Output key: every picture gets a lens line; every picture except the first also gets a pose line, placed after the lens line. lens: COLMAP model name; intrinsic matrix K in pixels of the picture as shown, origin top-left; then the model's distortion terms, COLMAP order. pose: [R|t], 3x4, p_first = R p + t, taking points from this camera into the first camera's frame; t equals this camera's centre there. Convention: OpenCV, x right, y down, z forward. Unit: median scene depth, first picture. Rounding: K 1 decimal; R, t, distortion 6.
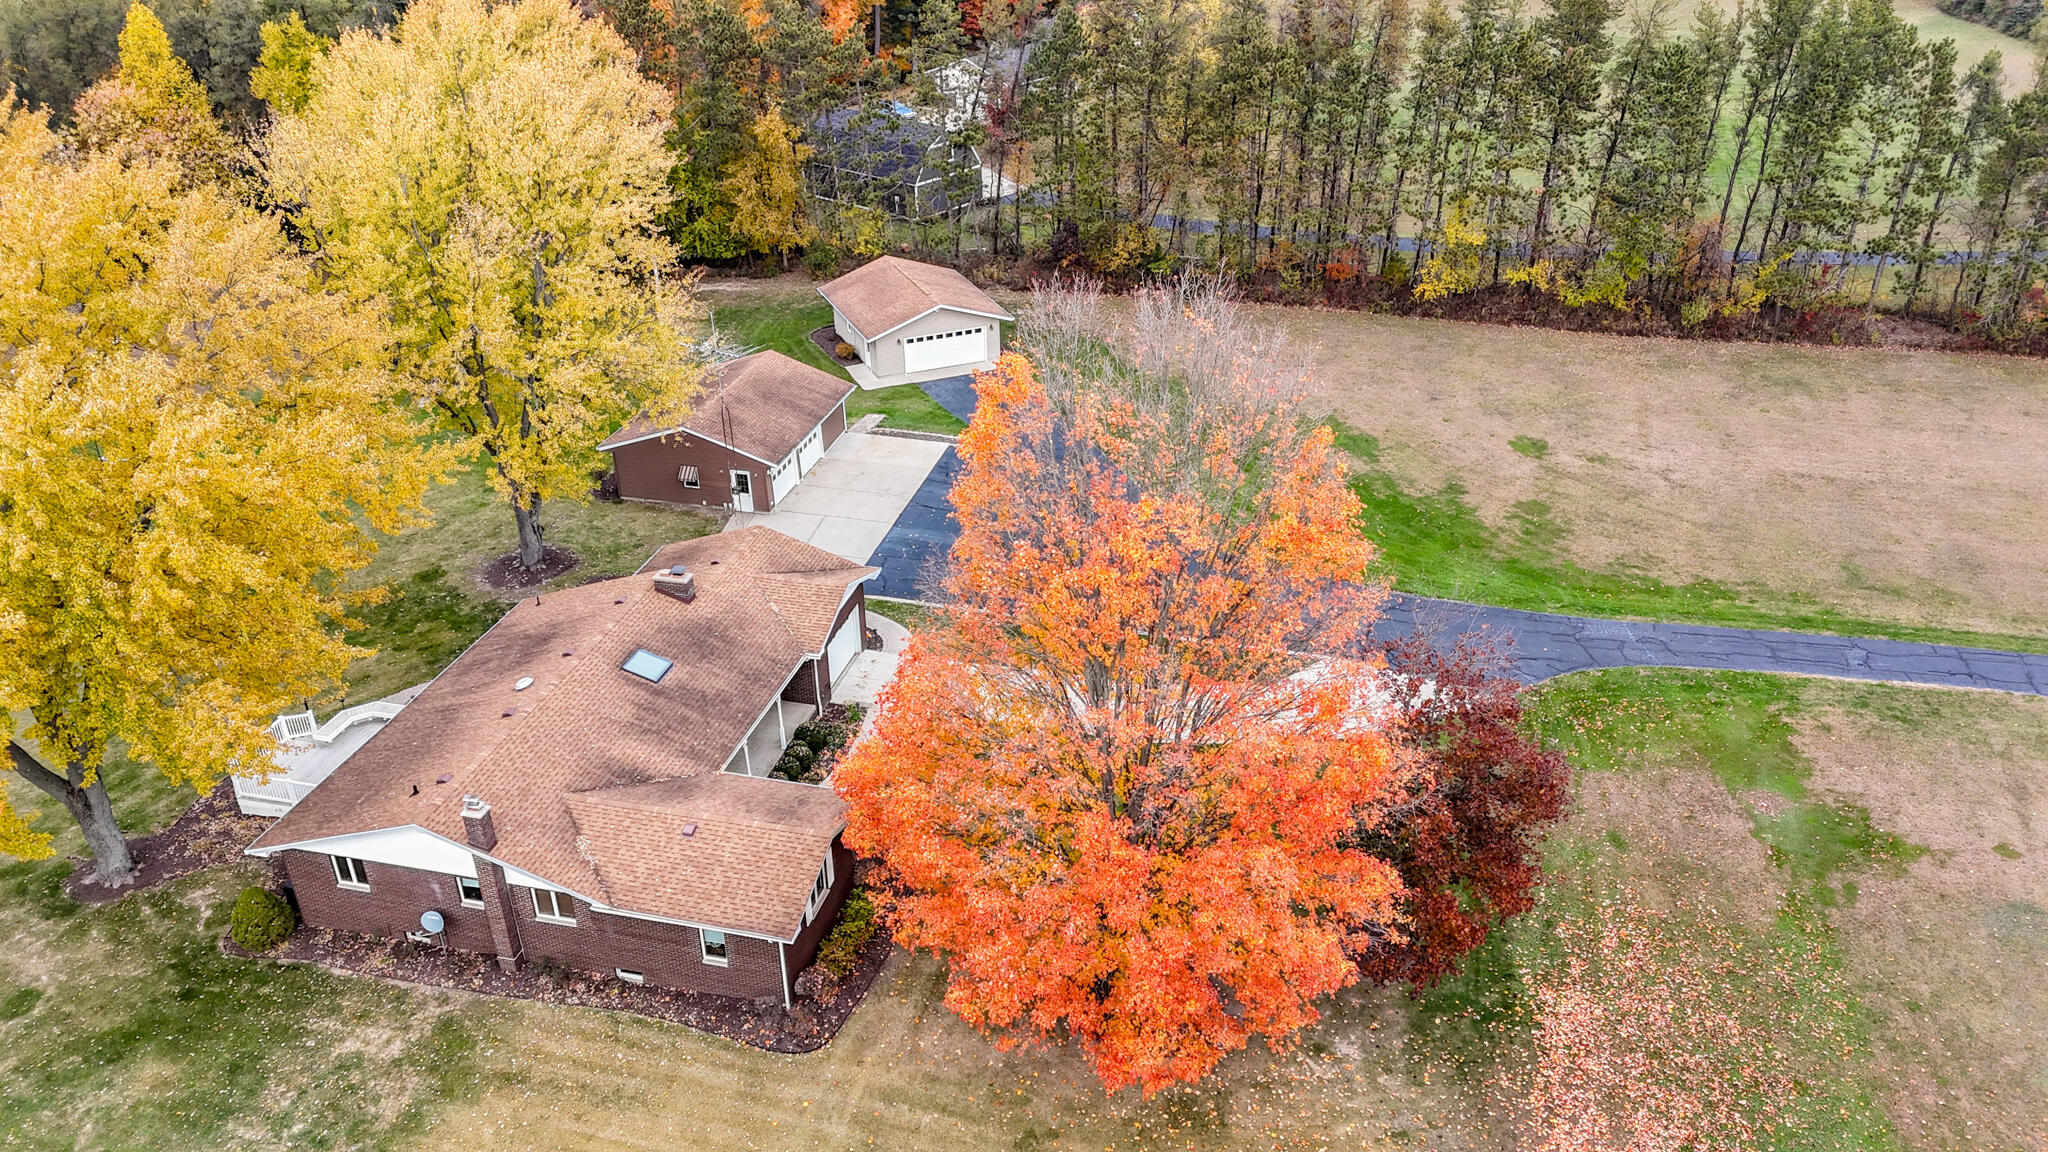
lens RADIAL K [[1501.5, 0, 1030.5], [0, 1501.5, 570.7], [0, 0, 1]] dist [0.076286, -0.066926]
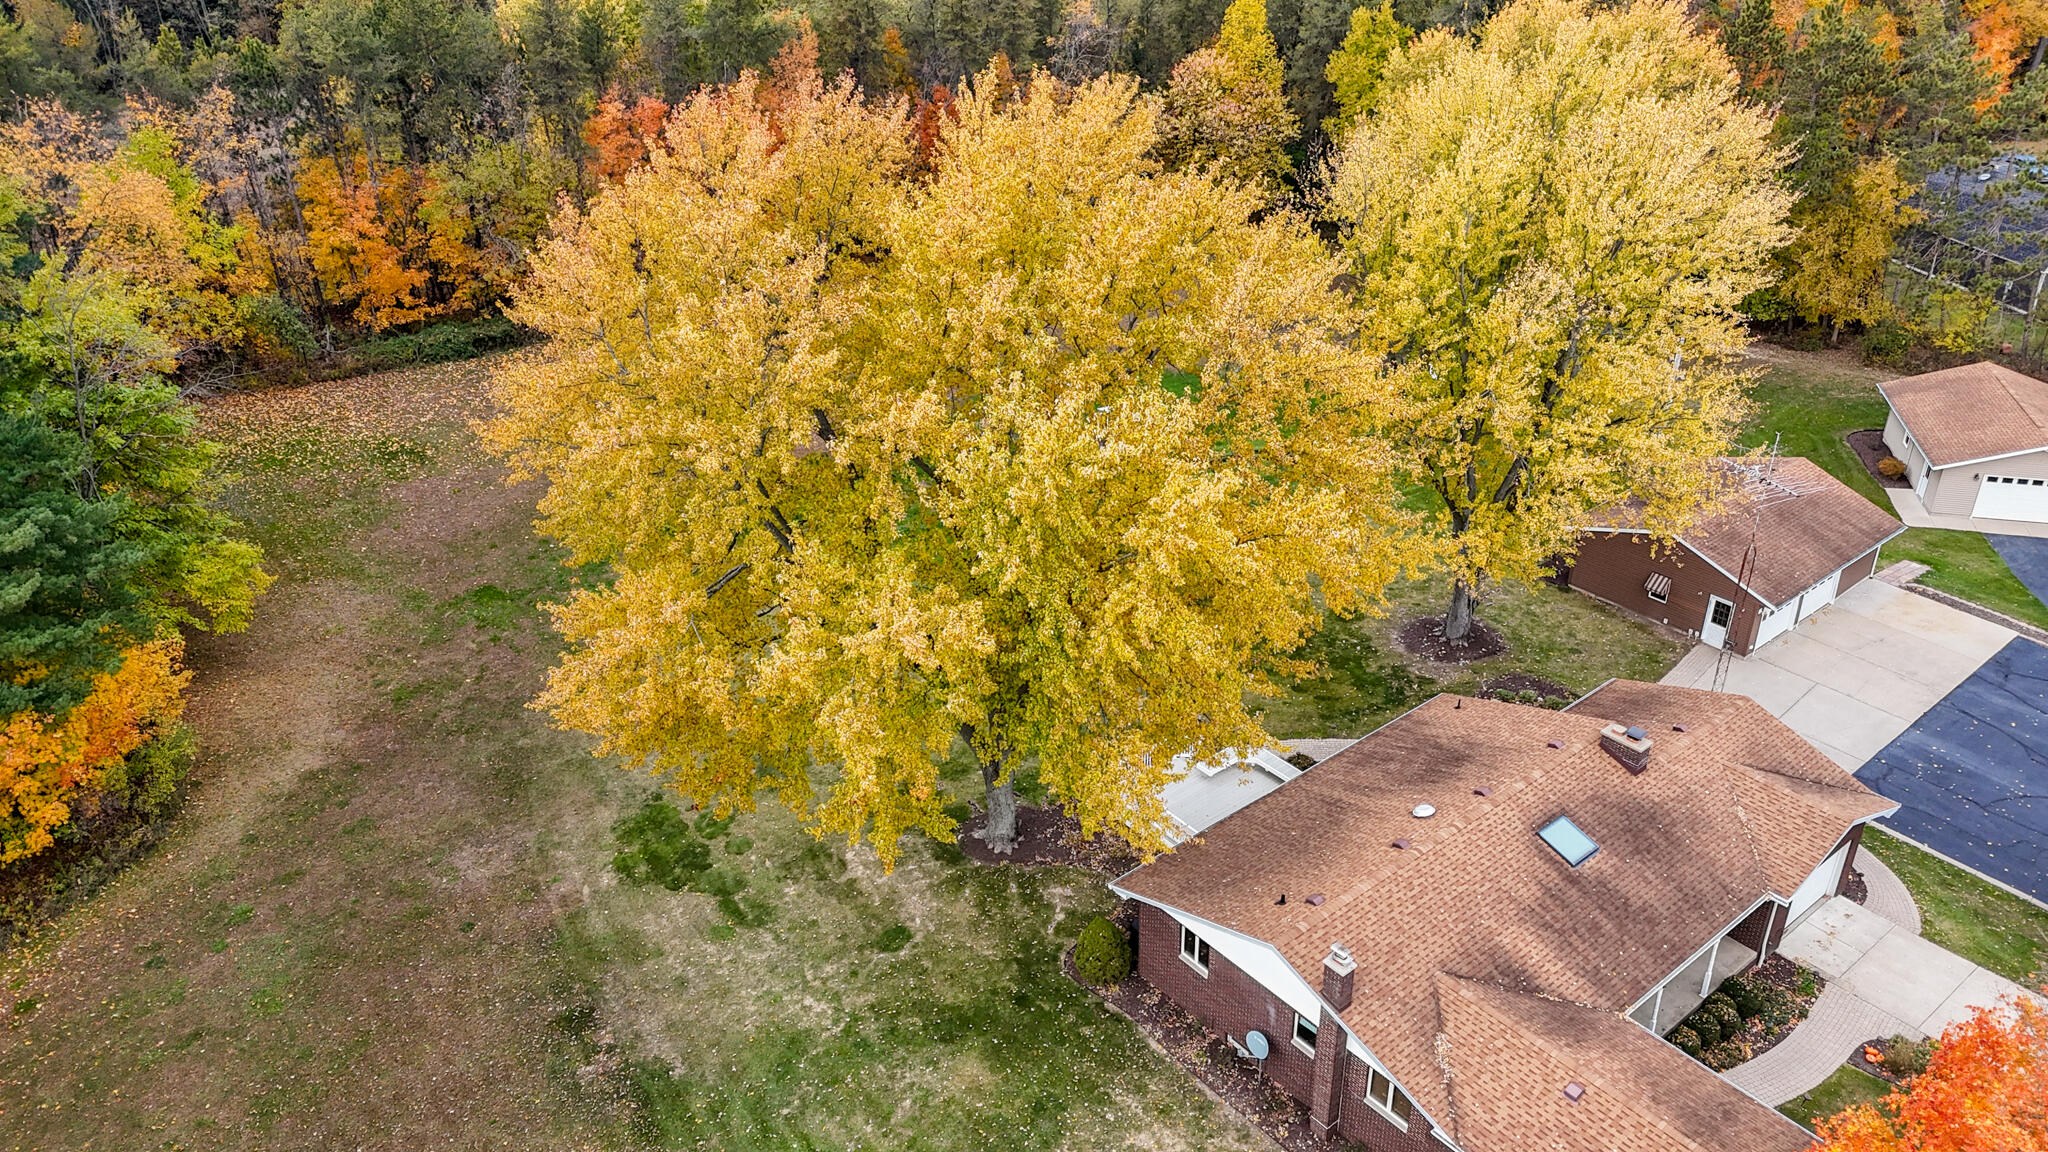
lens RADIAL K [[1501.5, 0, 1030.5], [0, 1501.5, 570.7], [0, 0, 1]] dist [0.076286, -0.066926]
pose [[0.806350, 0.287663, -0.516769, -0.114420], [-0.282350, 0.954983, 0.091028, -0.077620], [0.519691, 0.072510, 0.851272, 0.141128]]
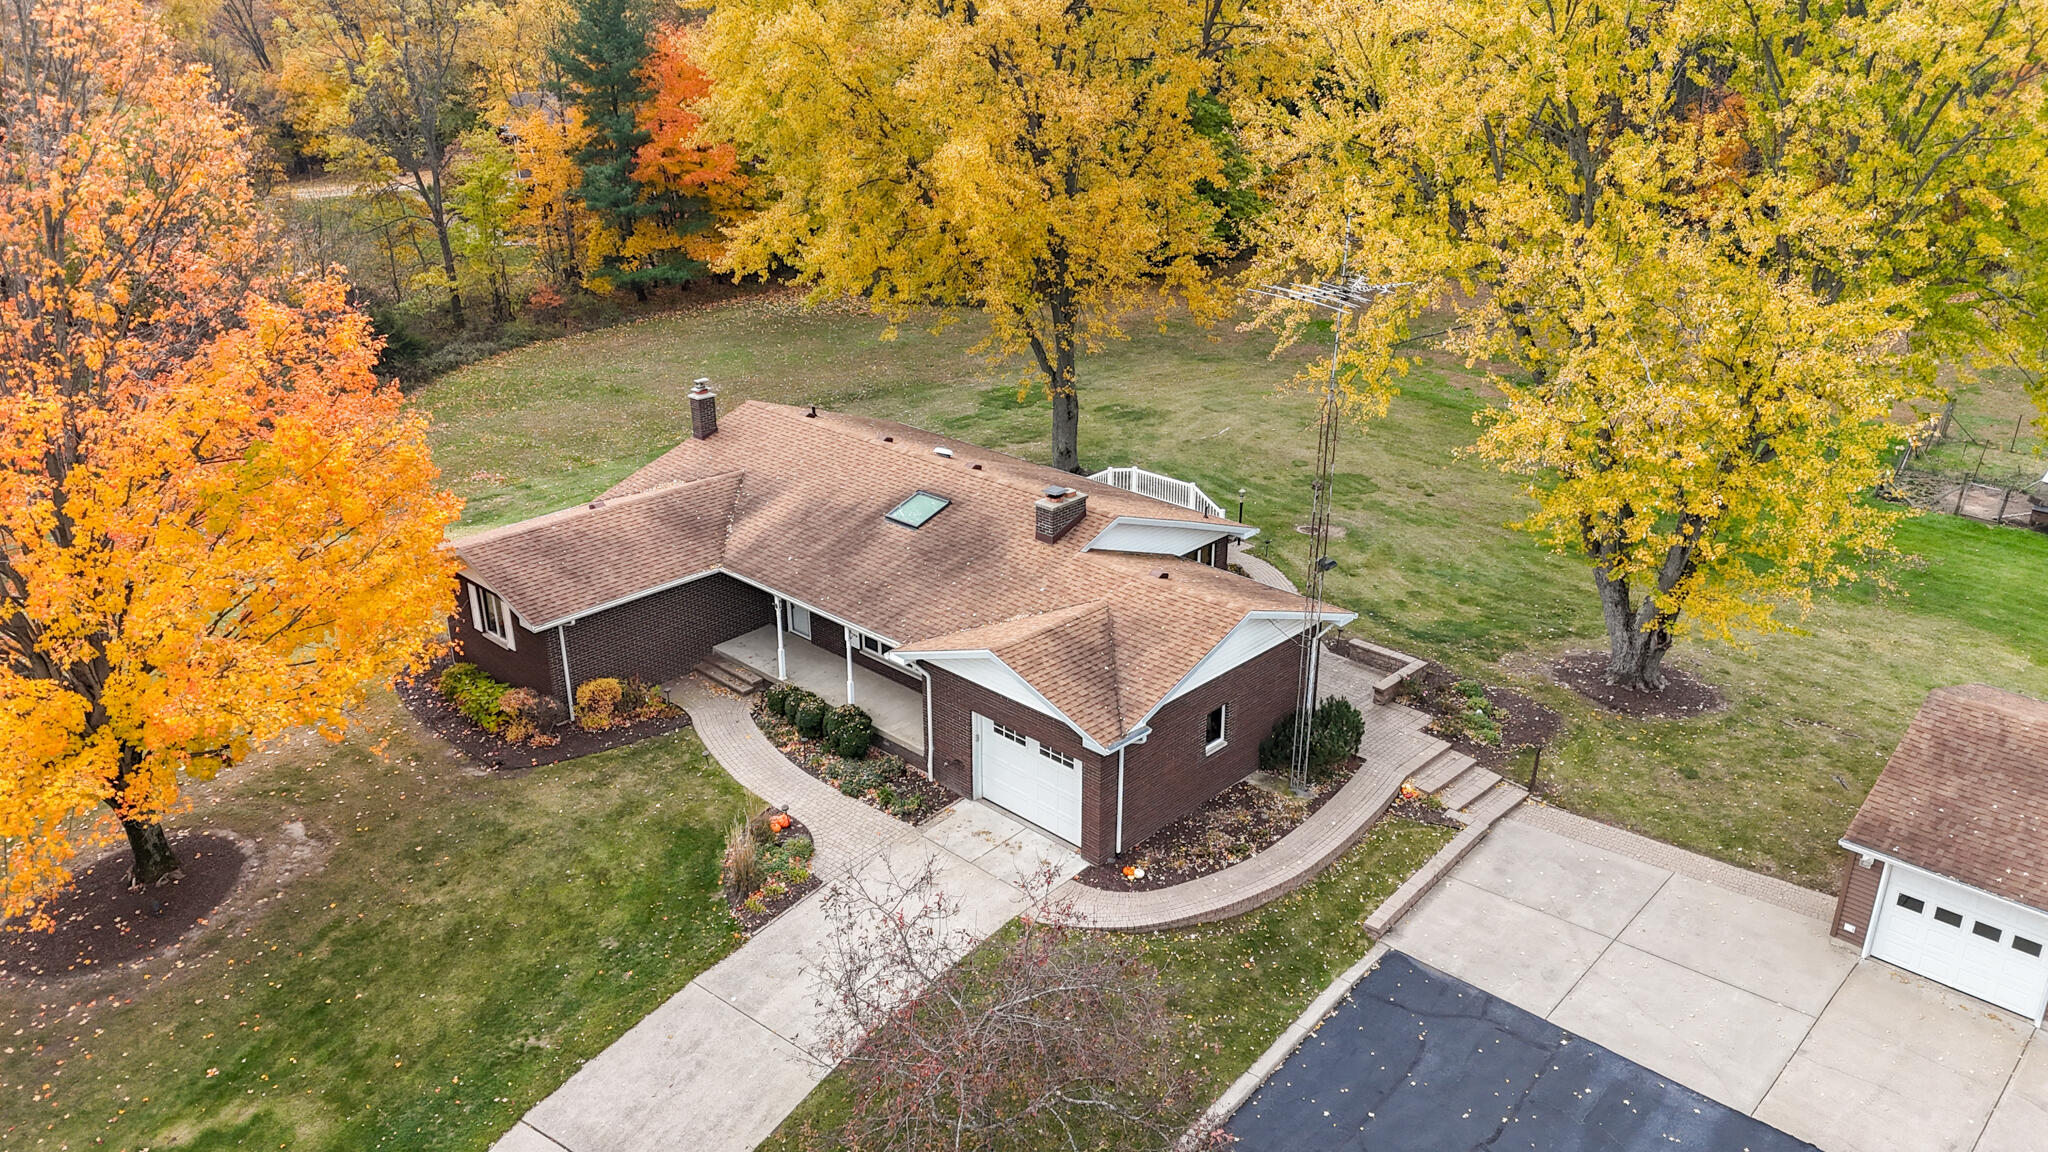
lens RADIAL K [[1477.9, 0, 1031.5], [0, 1477.9, 577.3], [0, 0, 1]] dist [0.107890, -0.127691]
pose [[-0.491211, 0.350536, -0.797393, 0.369799], [-0.410695, 0.714098, 0.566916, -0.403841], [0.768141, 0.605961, -0.206810, 1.346465]]
